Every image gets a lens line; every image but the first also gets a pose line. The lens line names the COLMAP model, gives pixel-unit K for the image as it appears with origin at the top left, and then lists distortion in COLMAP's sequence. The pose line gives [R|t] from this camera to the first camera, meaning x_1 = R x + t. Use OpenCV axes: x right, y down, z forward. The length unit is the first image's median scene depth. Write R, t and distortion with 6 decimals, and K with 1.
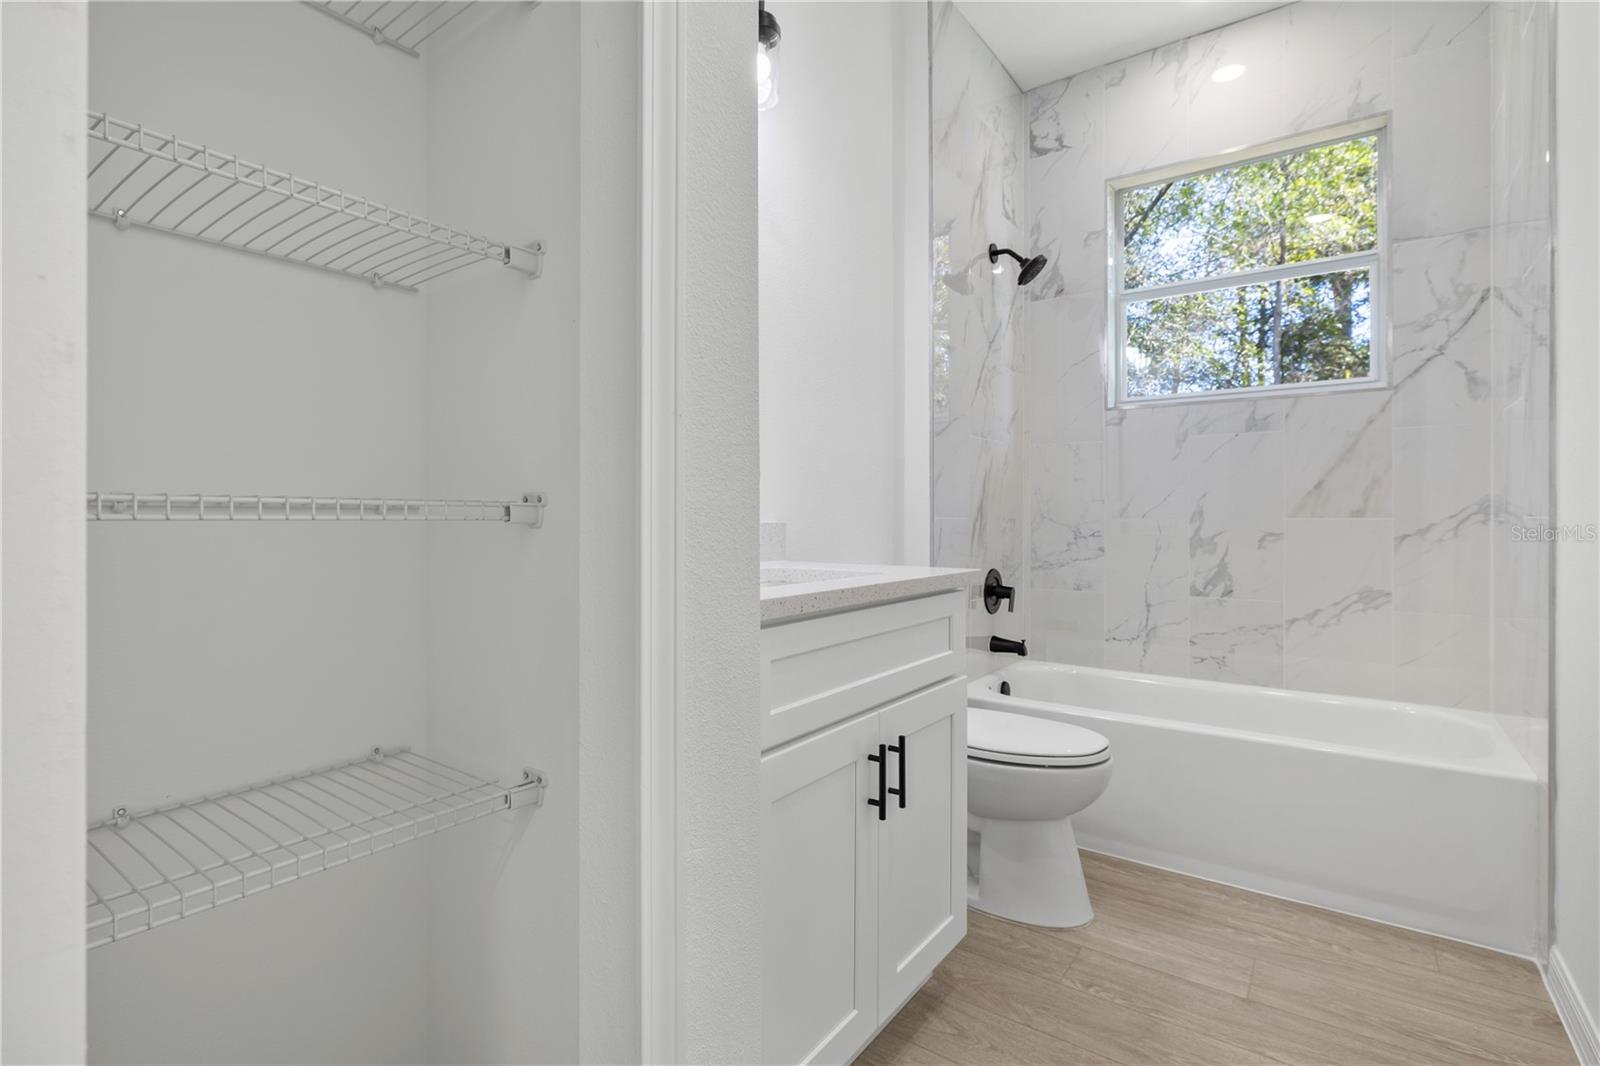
lens RADIAL K [[747.9, 0, 793.1], [0, 747.9, 516.0], [0, 0, 1]] dist [-0.006750, 0.001016]
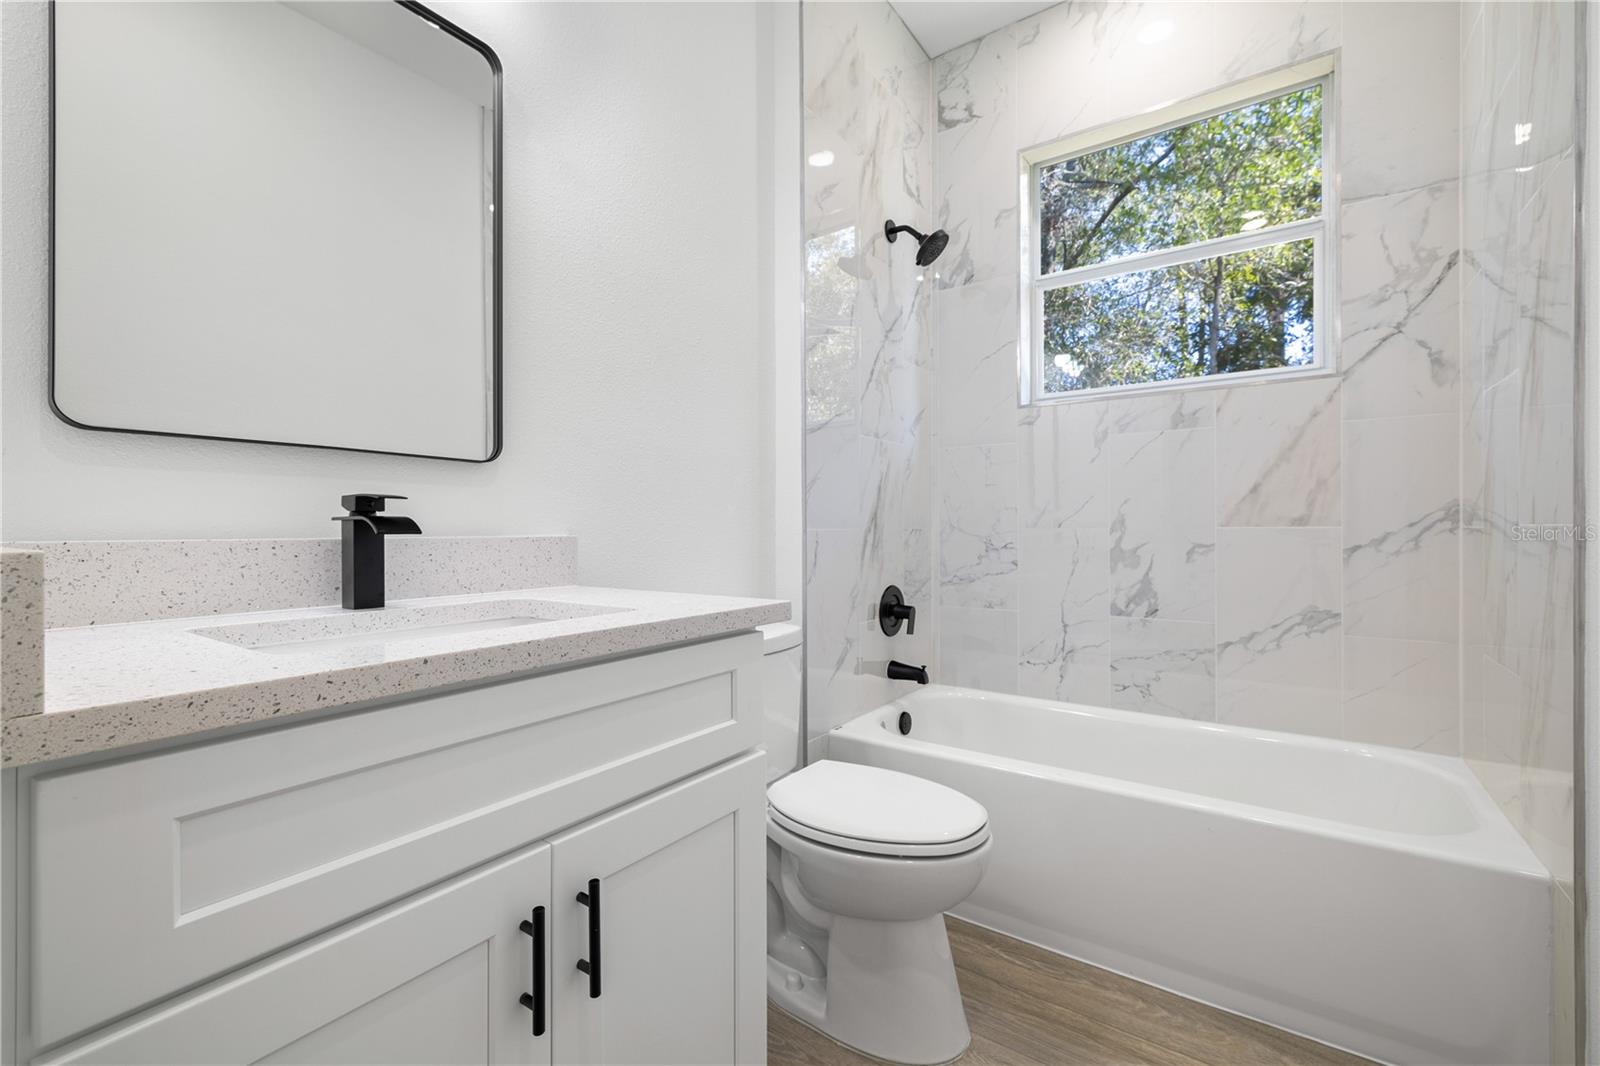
lens RADIAL K [[667.5, 0, 796.9], [0, 667.5, 529.7], [0, 0, 1]] dist [0.001371, -0.000181]
pose [[0.999889, -0.005268, 0.013956, 0.149435], [0.005210, 0.999978, 0.004170, -0.000010], [-0.013977, -0.004097, 0.999894, 0.213729]]
